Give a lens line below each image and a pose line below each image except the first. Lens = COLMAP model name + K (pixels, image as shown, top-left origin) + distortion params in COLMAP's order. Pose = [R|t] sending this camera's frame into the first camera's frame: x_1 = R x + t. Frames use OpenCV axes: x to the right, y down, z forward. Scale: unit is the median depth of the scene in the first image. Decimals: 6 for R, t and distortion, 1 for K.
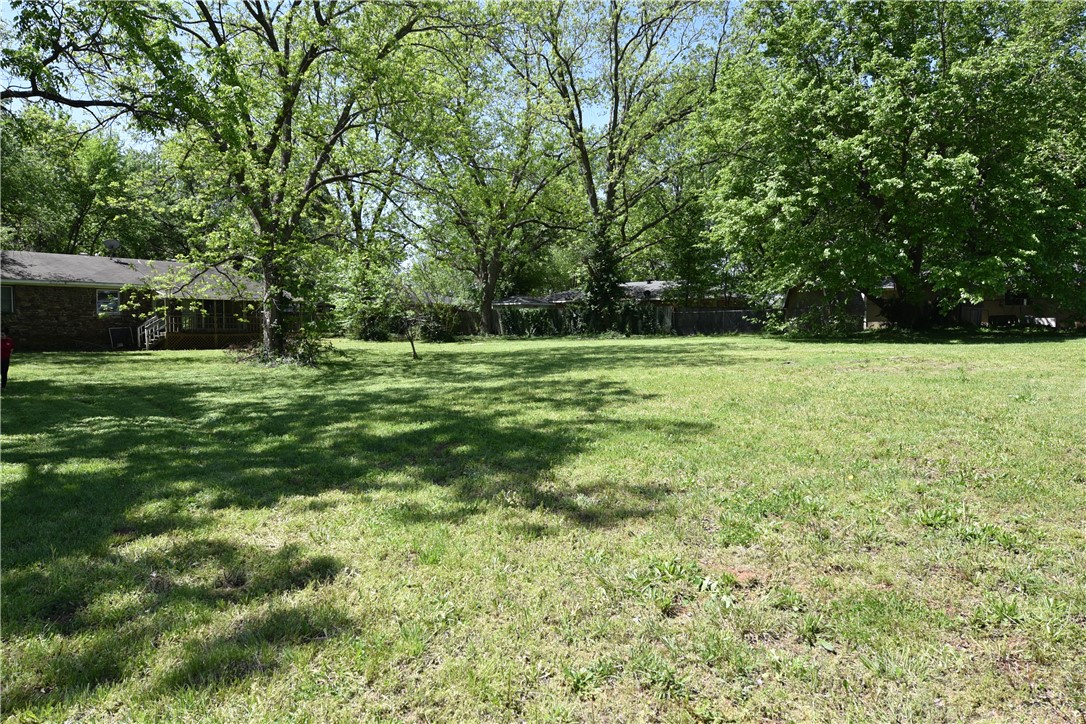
lens RADIAL K [[701.4, 0, 544.6], [0, 701.4, 356.8], [0, 0, 1]] dist [-0.009419, -0.005335]
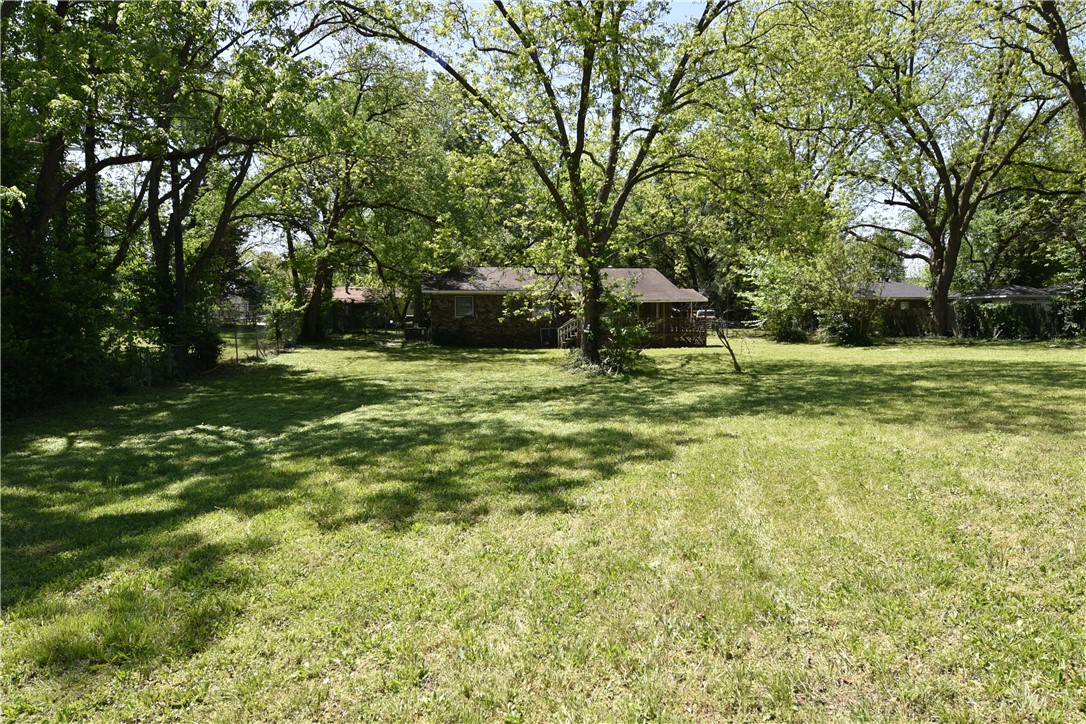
lens RADIAL K [[659.2, 0, 537.3], [0, 659.2, 370.0], [0, 0, 1]] dist [-0.025466, 0.000678]
pose [[0.732669, 0.047924, -0.678896, 0.111980], [-0.025815, 0.998757, 0.042643, -0.015528], [0.680096, -0.013717, 0.732995, 0.150155]]
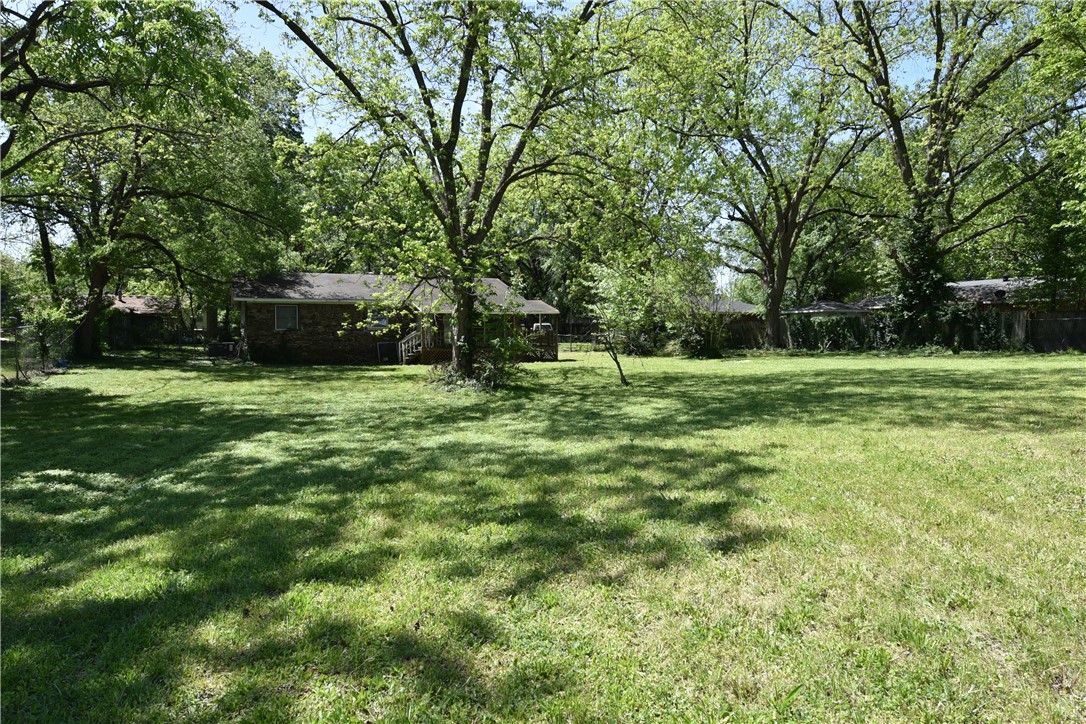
lens RADIAL K [[701.4, 0, 544.4], [0, 701.4, 361.5], [0, 0, 1]] dist [-0.009419, -0.005335]
pose [[0.894960, 0.011410, -0.446001, 0.058456], [-0.013950, 0.999900, -0.002411, -0.011883], [0.445929, 0.008379, 0.895029, 0.142565]]
